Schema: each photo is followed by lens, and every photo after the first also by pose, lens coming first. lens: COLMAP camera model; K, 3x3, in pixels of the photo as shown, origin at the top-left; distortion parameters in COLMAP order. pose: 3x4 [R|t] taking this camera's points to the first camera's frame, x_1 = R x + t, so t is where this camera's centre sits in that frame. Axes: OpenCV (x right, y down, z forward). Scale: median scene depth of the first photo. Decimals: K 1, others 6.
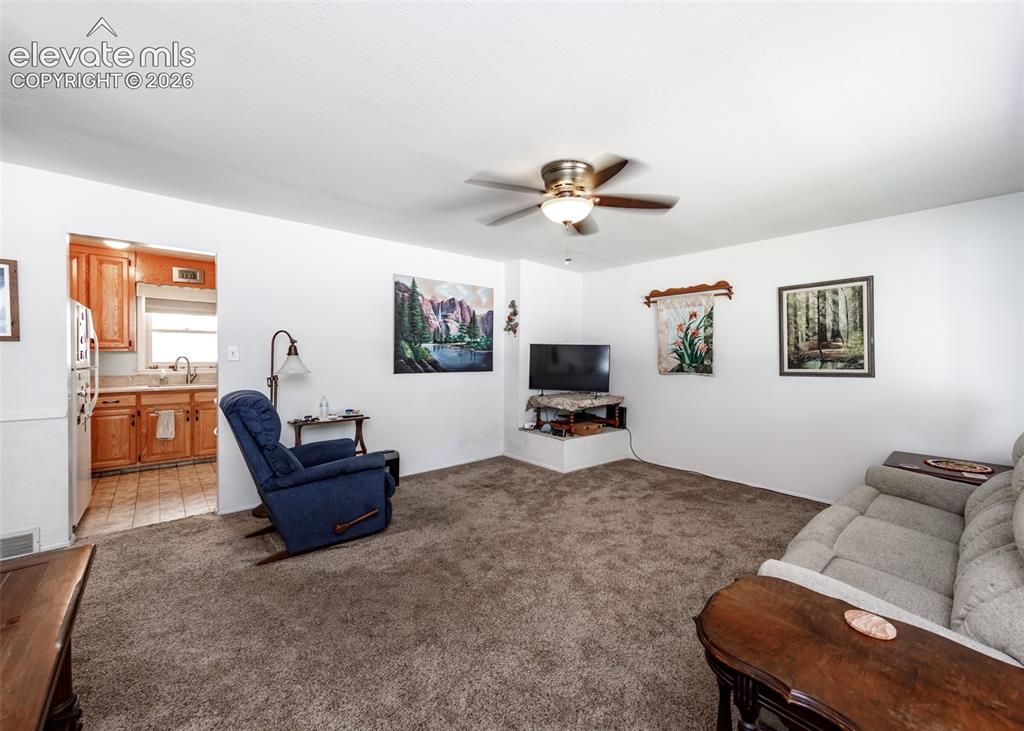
lens RADIAL K [[405.8, 0, 540.1], [0, 405.8, 361.4], [0, 0, 1]] dist [0.003087, -0.000079]
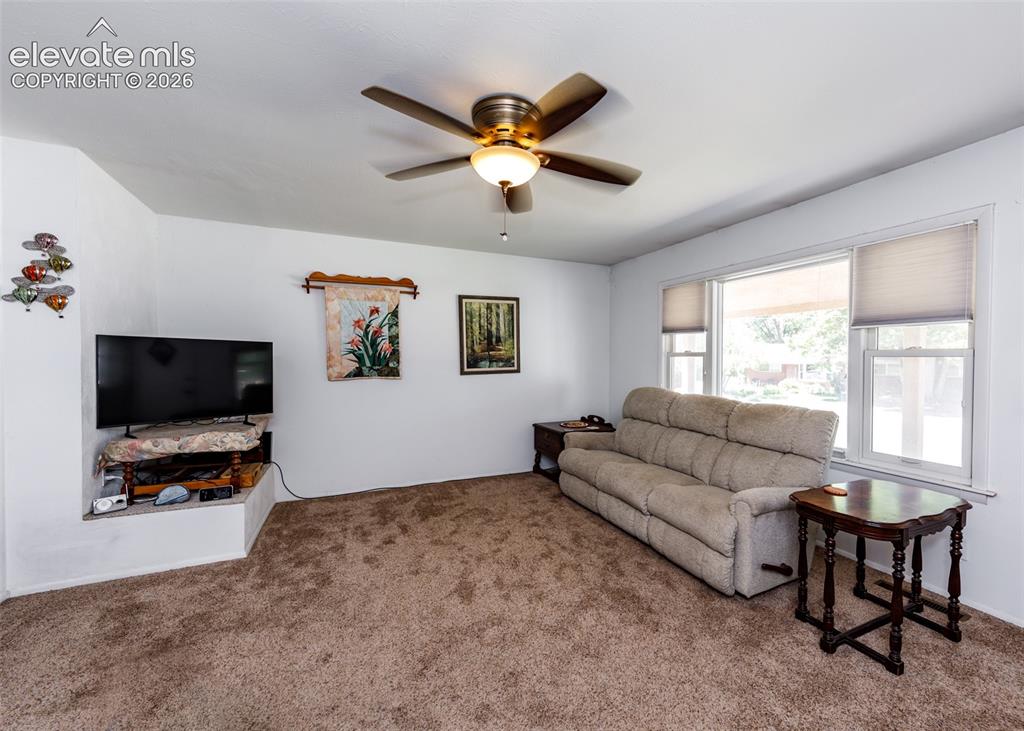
lens RADIAL K [[422.1, 0, 512.2], [0, 422.1, 368.2], [0, 0, 1]] dist [-0.001948, -0.000246]
pose [[0.312532, -0.030798, 0.949408, -0.408789], [0.014772, 0.999511, 0.027561, -0.011520], [-0.949792, 0.005411, 0.312834, 0.448454]]
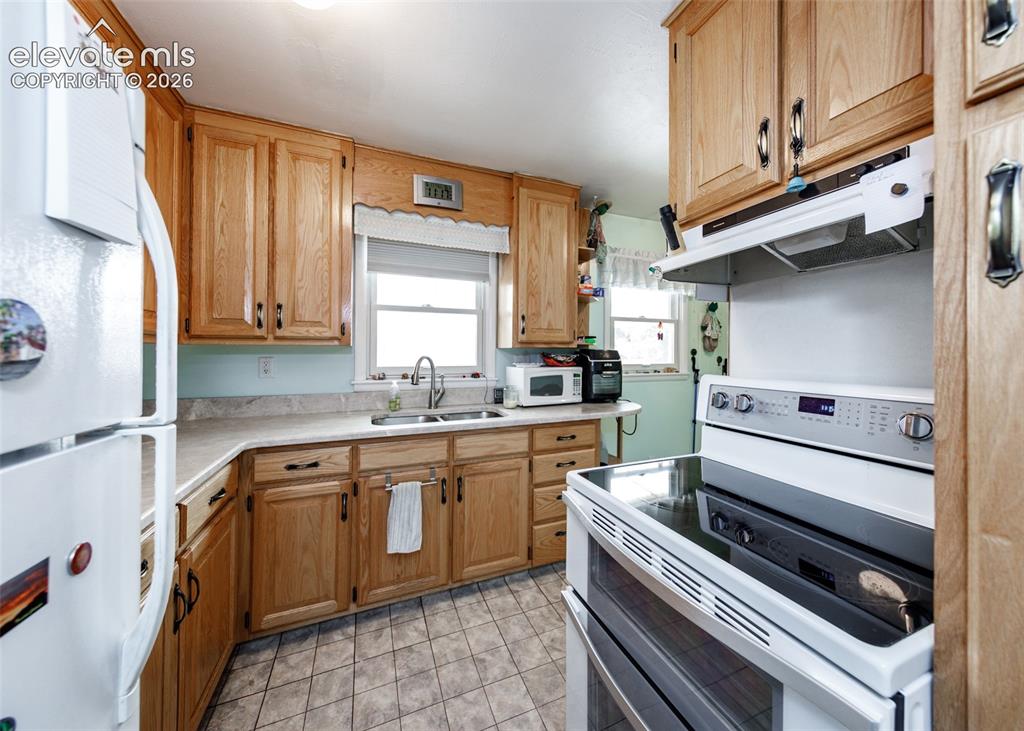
lens RADIAL K [[362.0, 0, 543.6], [0, 362.0, 351.2], [0, 0, 1]] dist [0.002054, -0.000276]
pose [[0.955043, -0.003368, -0.296449, -0.748486], [-0.002635, 0.999800, -0.019849, -0.011550], [0.296457, 0.019738, 0.954842, 0.758476]]
